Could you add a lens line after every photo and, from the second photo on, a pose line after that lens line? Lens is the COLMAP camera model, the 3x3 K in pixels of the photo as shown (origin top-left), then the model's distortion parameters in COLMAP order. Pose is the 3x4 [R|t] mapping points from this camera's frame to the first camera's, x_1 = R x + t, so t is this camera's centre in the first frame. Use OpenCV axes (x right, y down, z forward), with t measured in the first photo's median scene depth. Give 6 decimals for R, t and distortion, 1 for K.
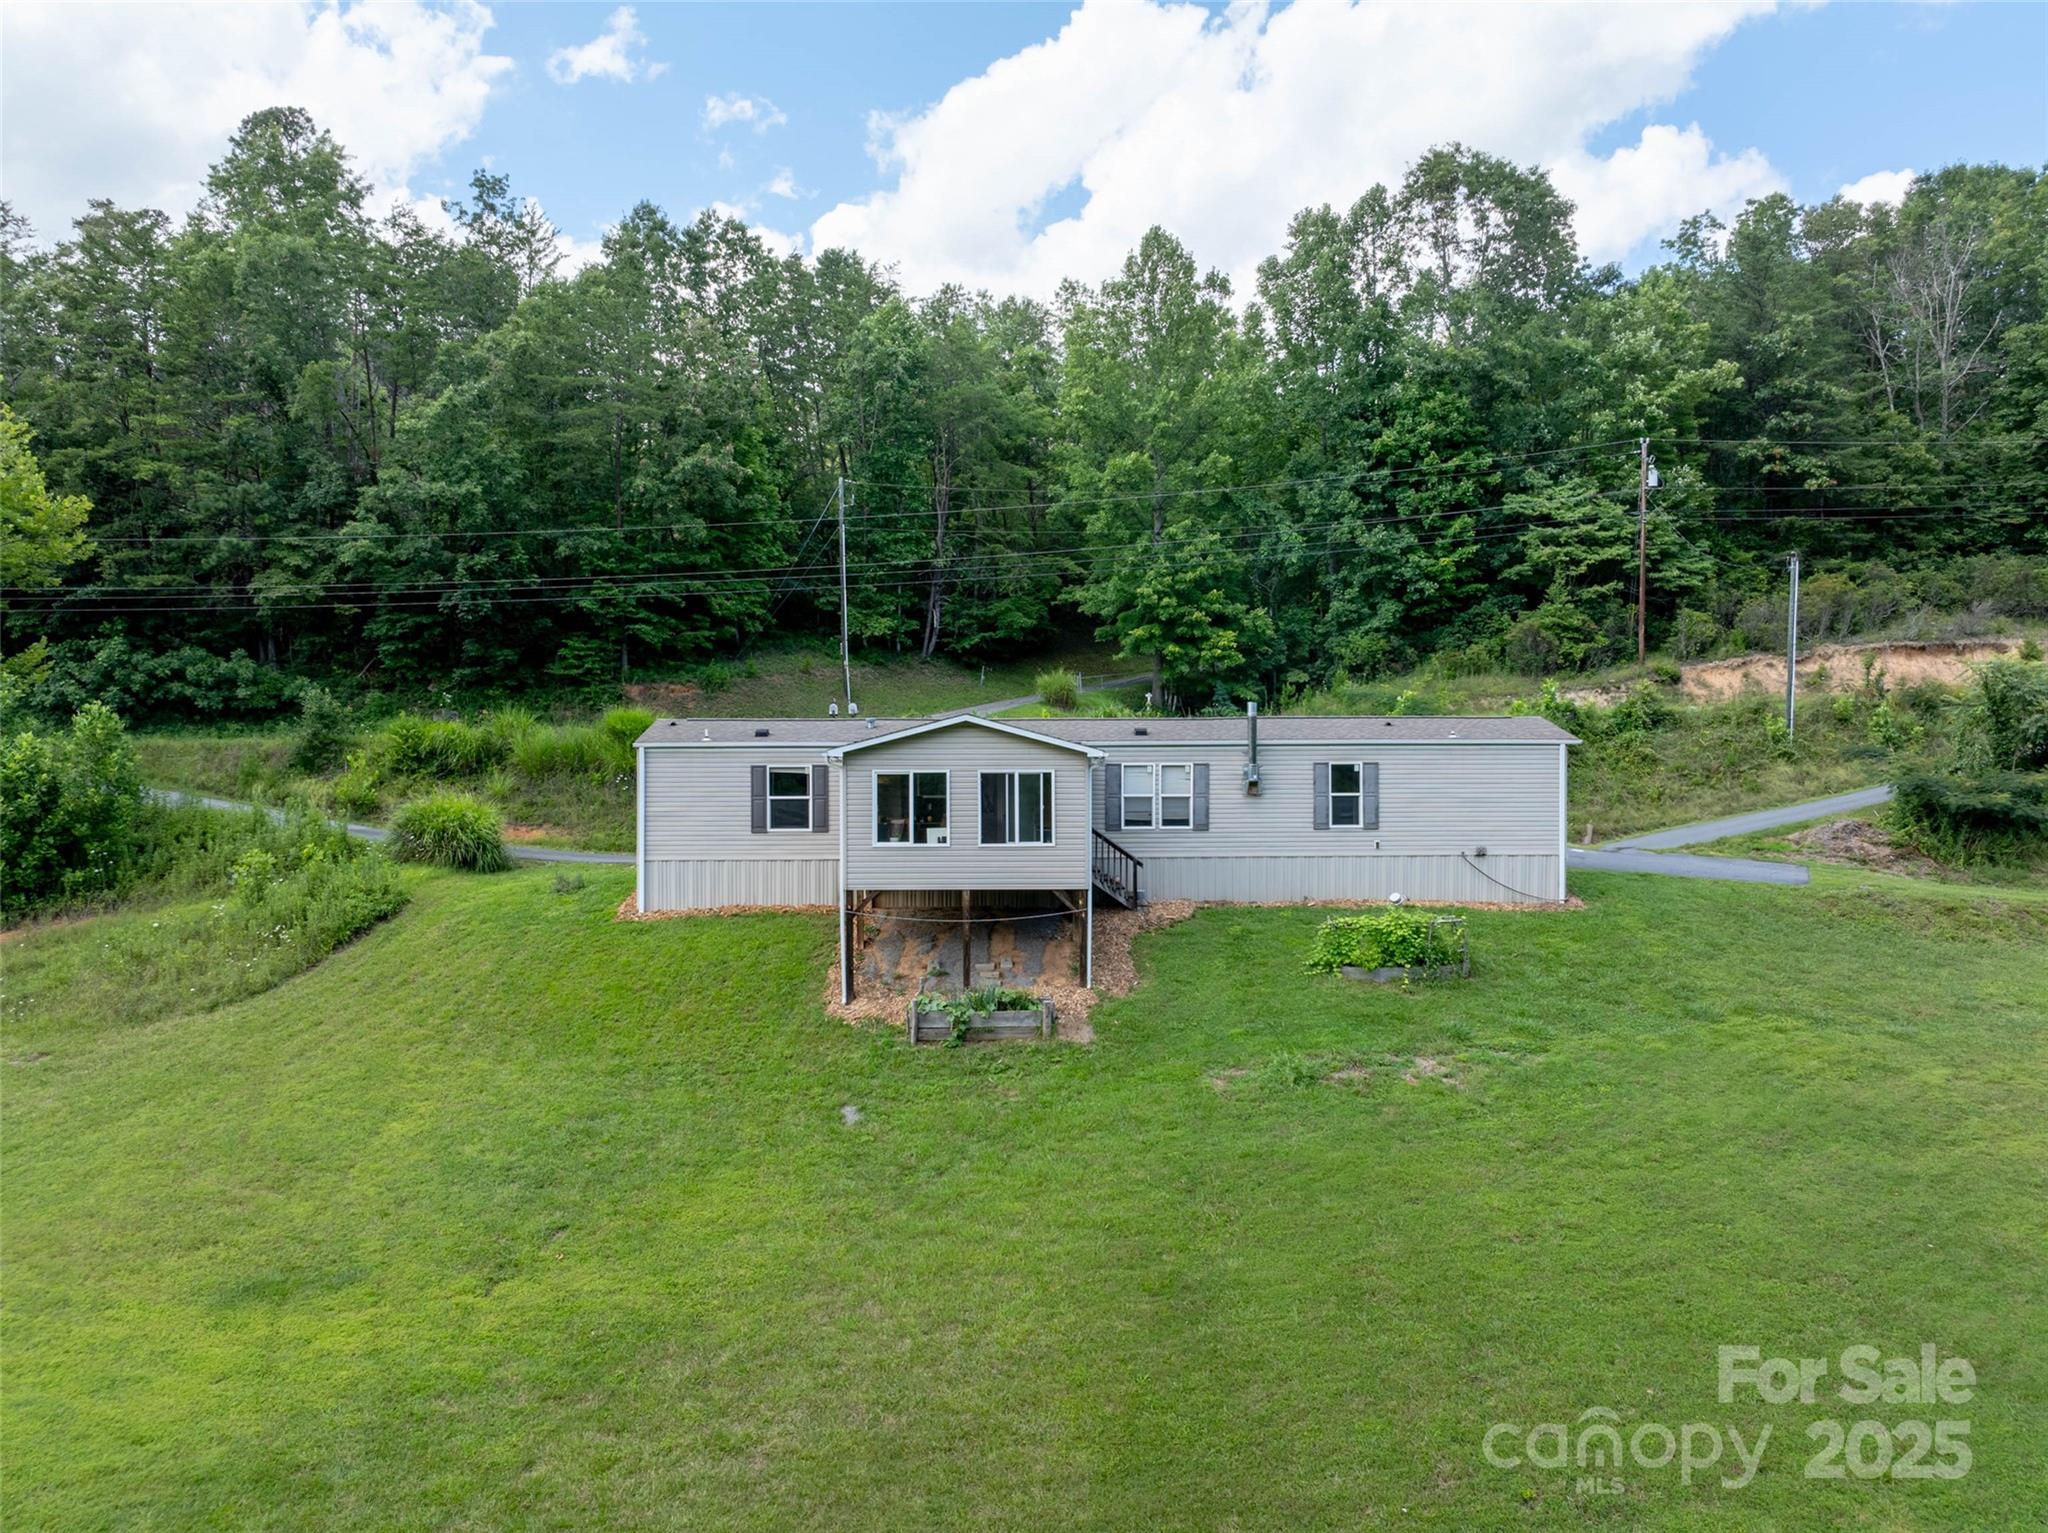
lens RADIAL K [[1425.0, 0, 1028.5], [0, 1425.0, 765.0], [0, 0, 1]] dist [-0.045486, 0.017781]
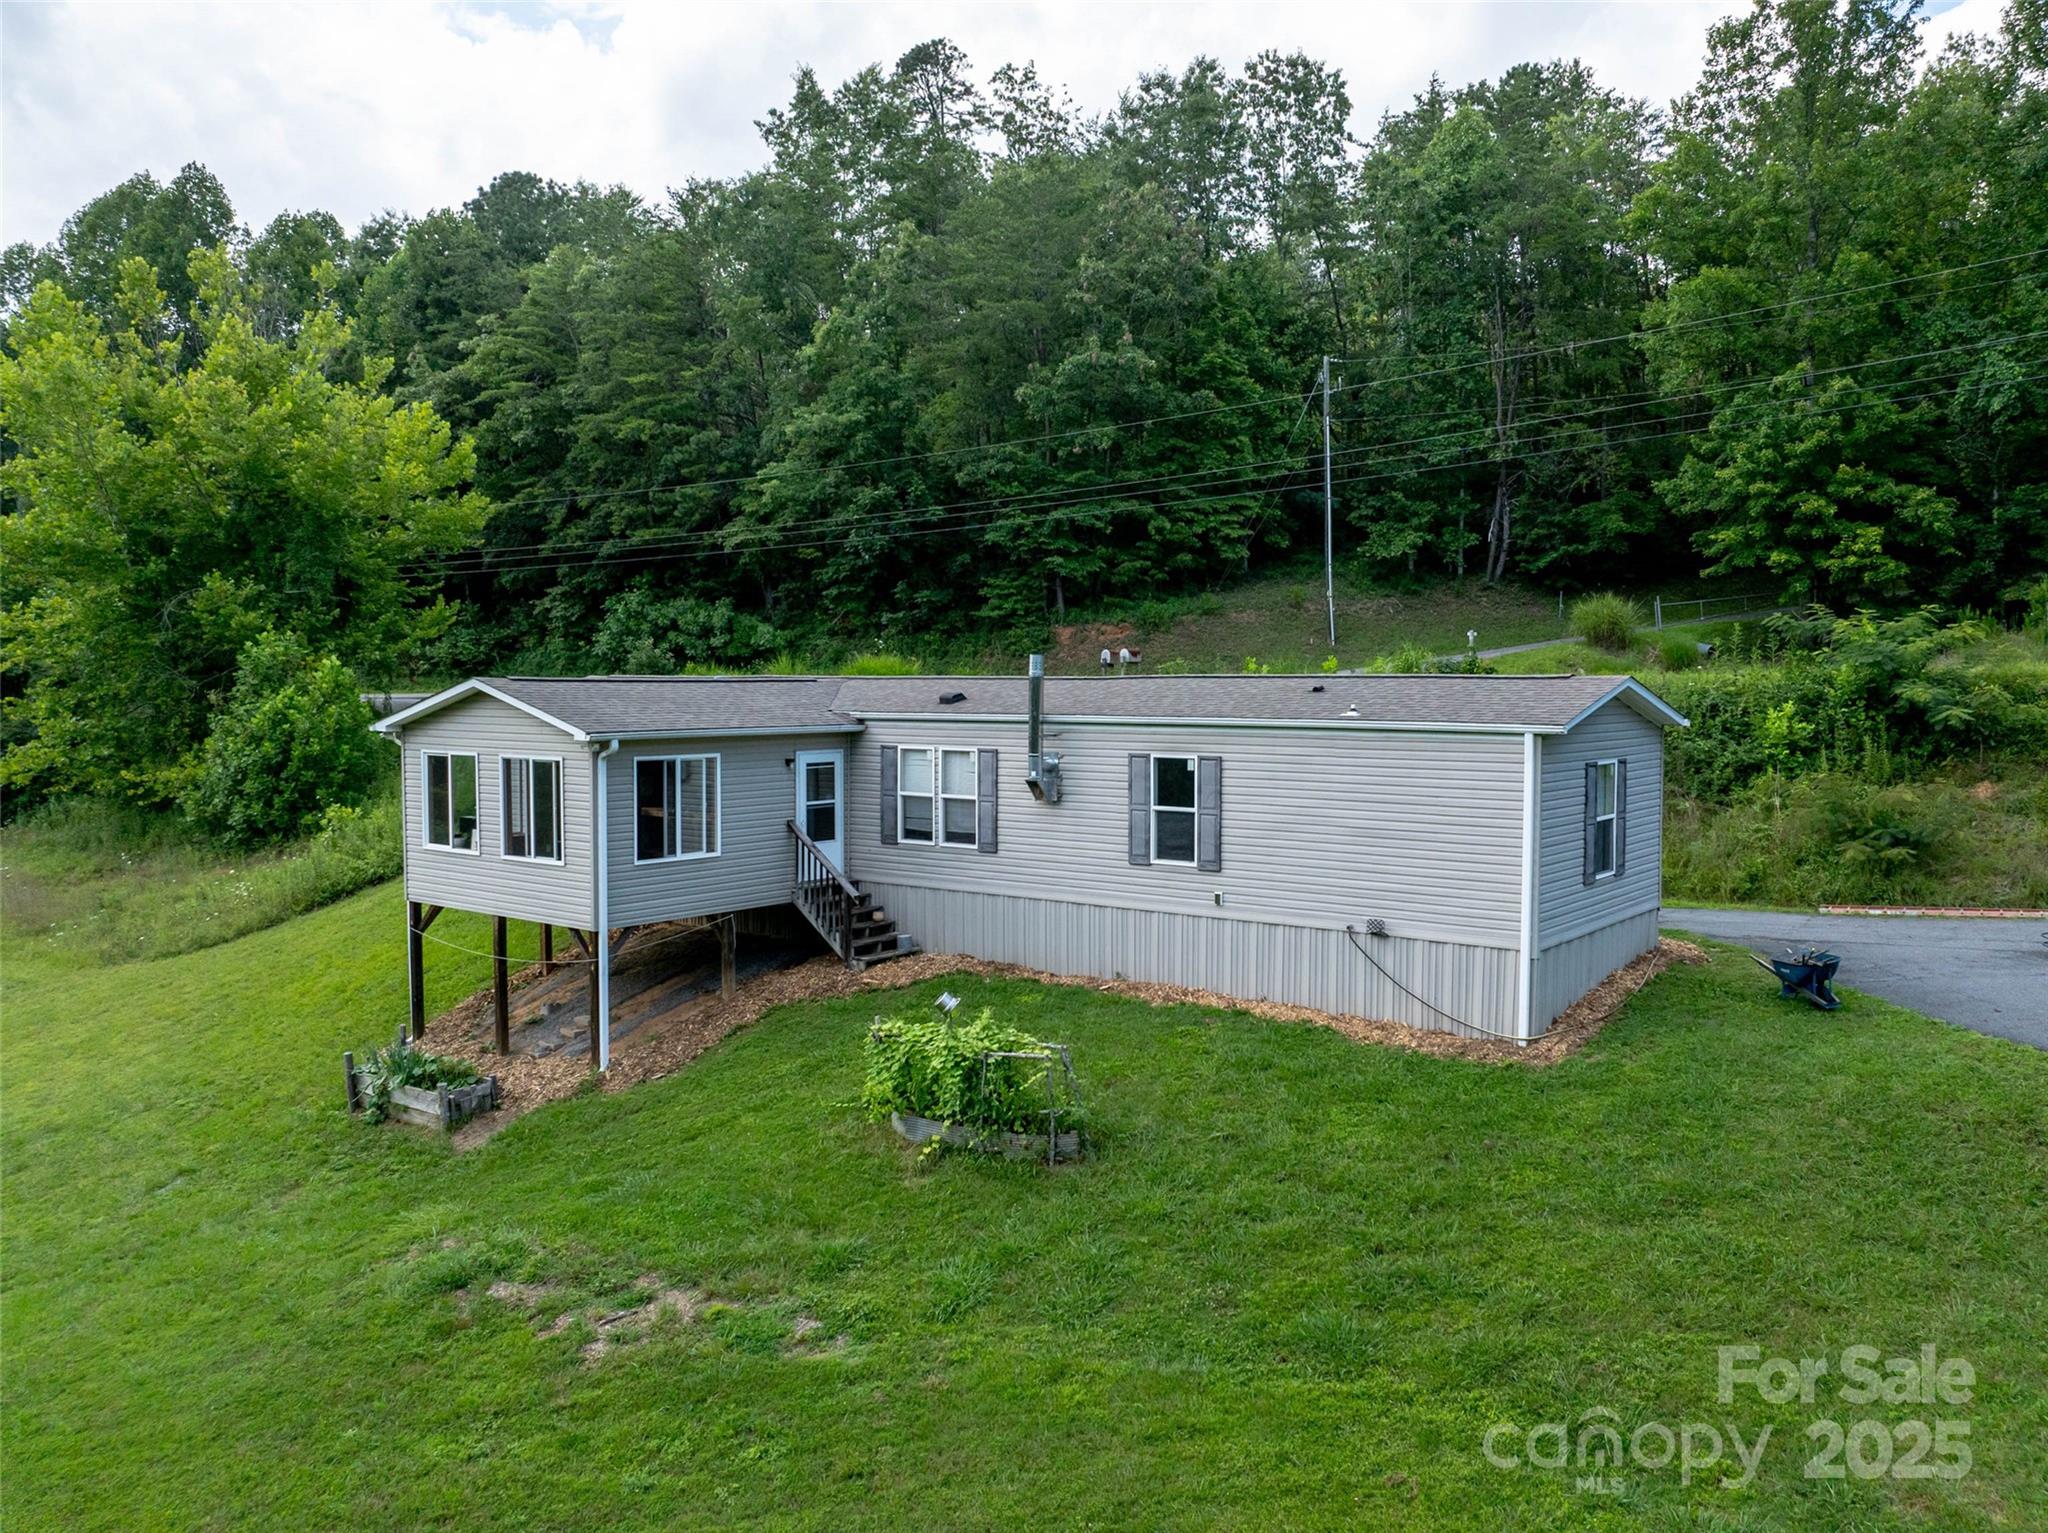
lens RADIAL K [[1563.5, 0, 1140.5], [0, 1563.5, 755.3], [0, 0, 1]] dist [-0.030014, -0.024857]
pose [[0.799019, 0.032920, -0.600404, 0.344014], [-0.012553, 0.999196, 0.038079, -0.014971], [0.601175, -0.022889, 0.798790, 0.269631]]
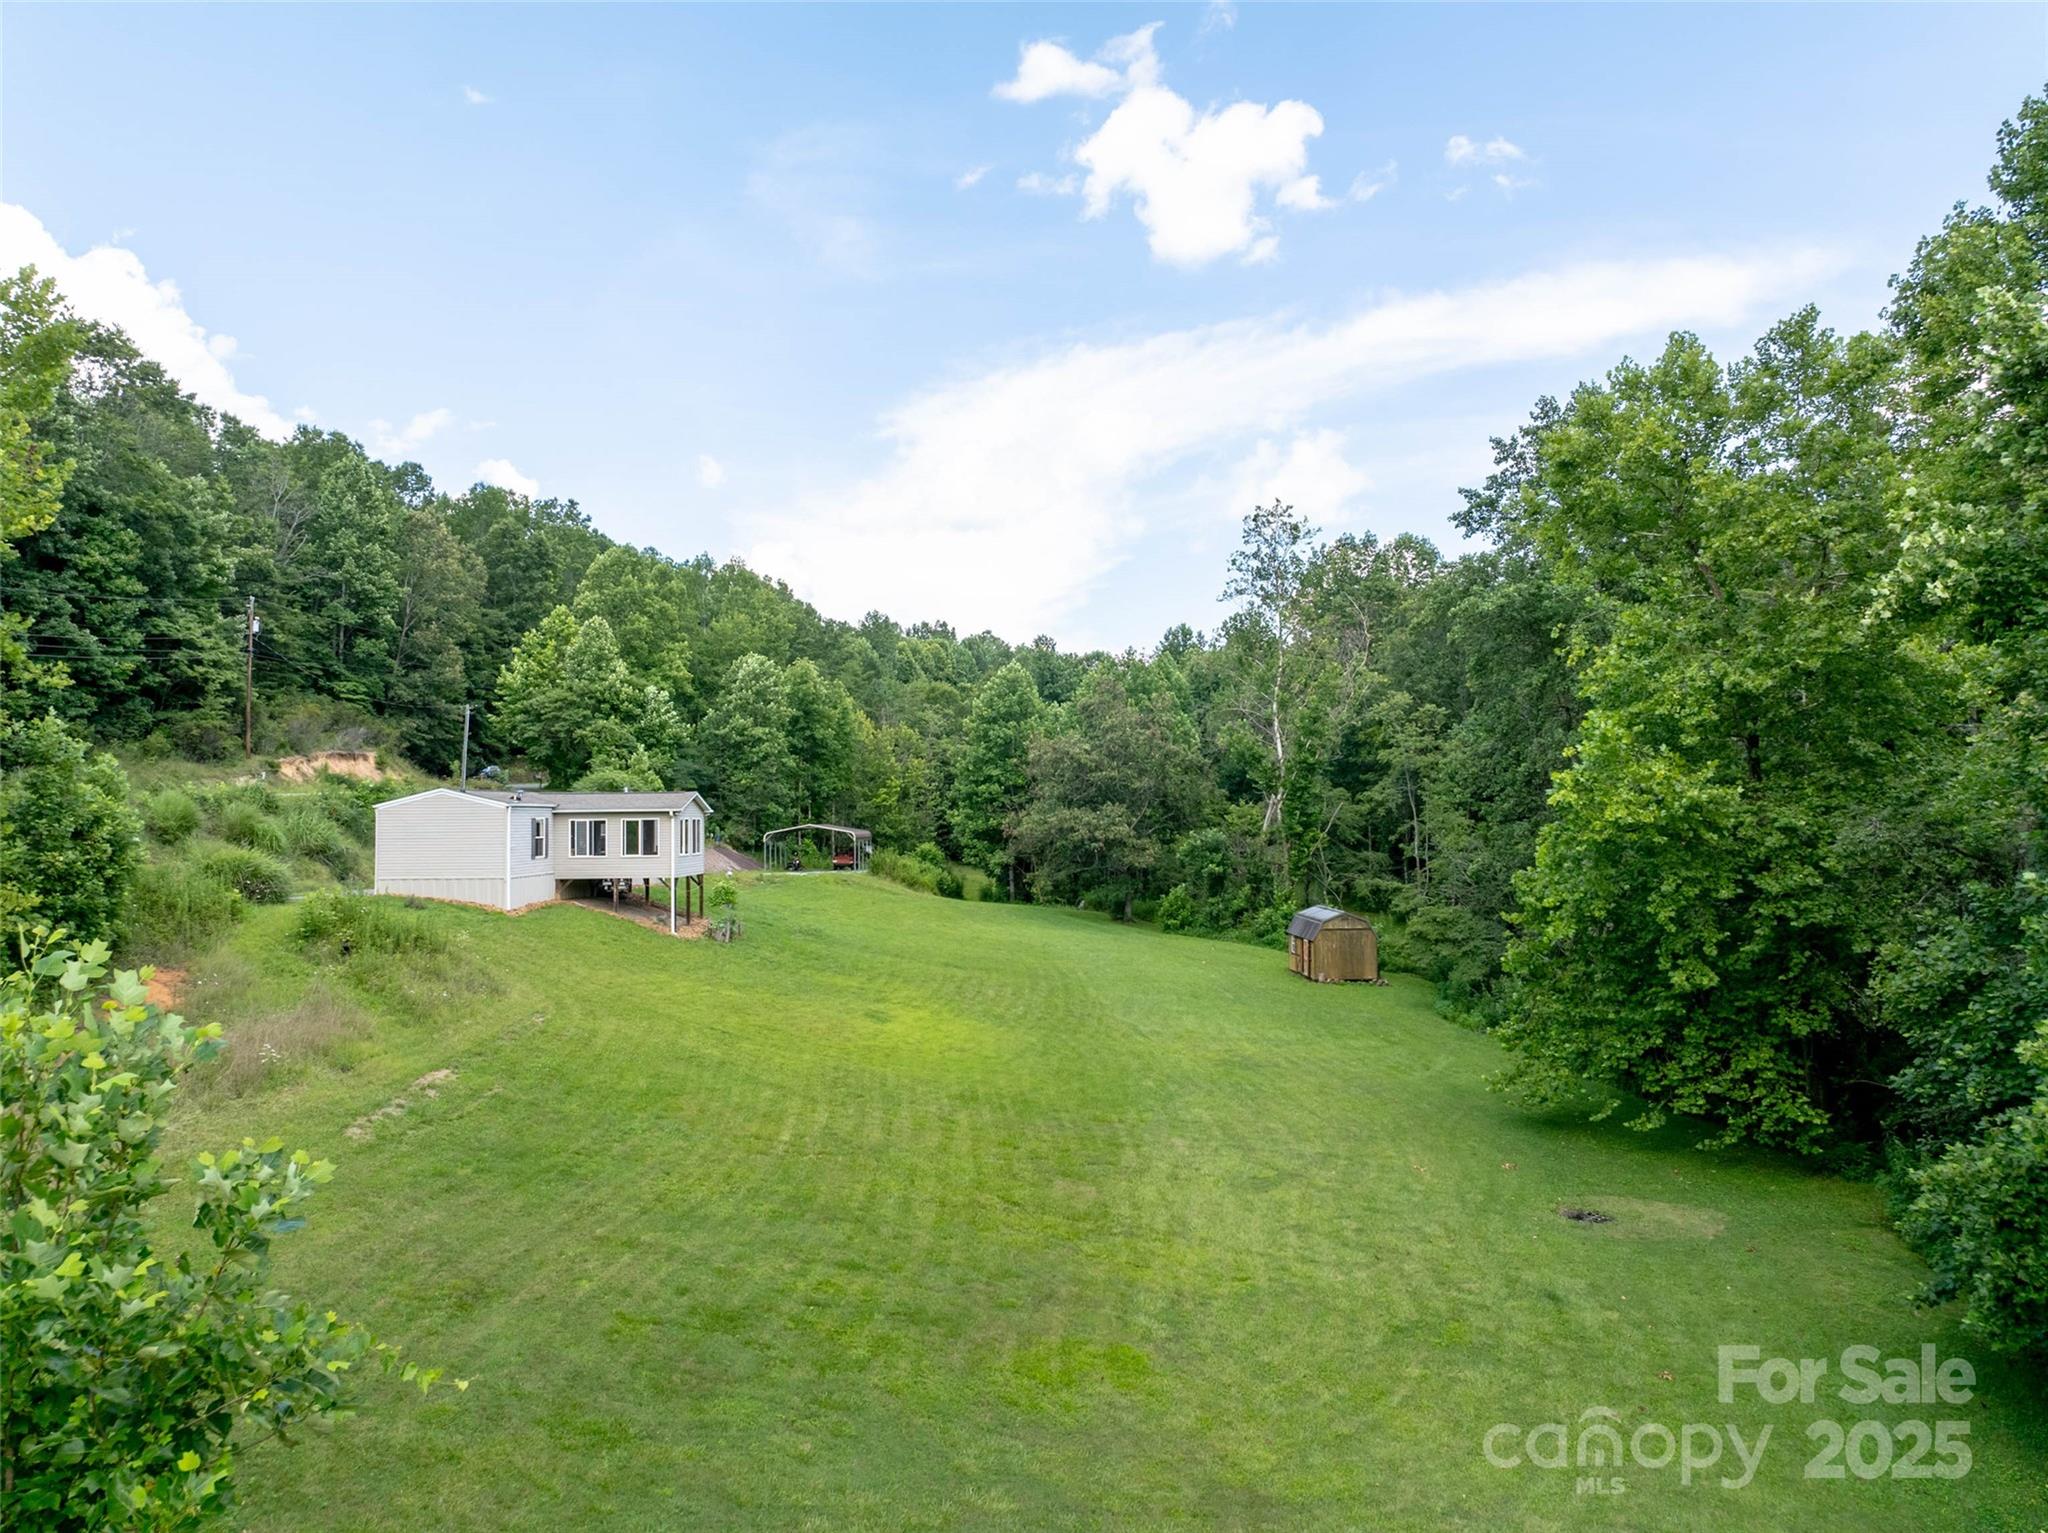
lens RADIAL K [[1425.0, 0, 1020.4], [0, 1425.0, 776.3], [0, 0, 1]] dist [-0.045486, 0.017781]
pose [[0.032158, 0.033263, 0.998929, -1.030888], [0.020575, 0.999212, -0.033935, 0.011283], [-0.999271, 0.021644, 0.031449, 0.215392]]
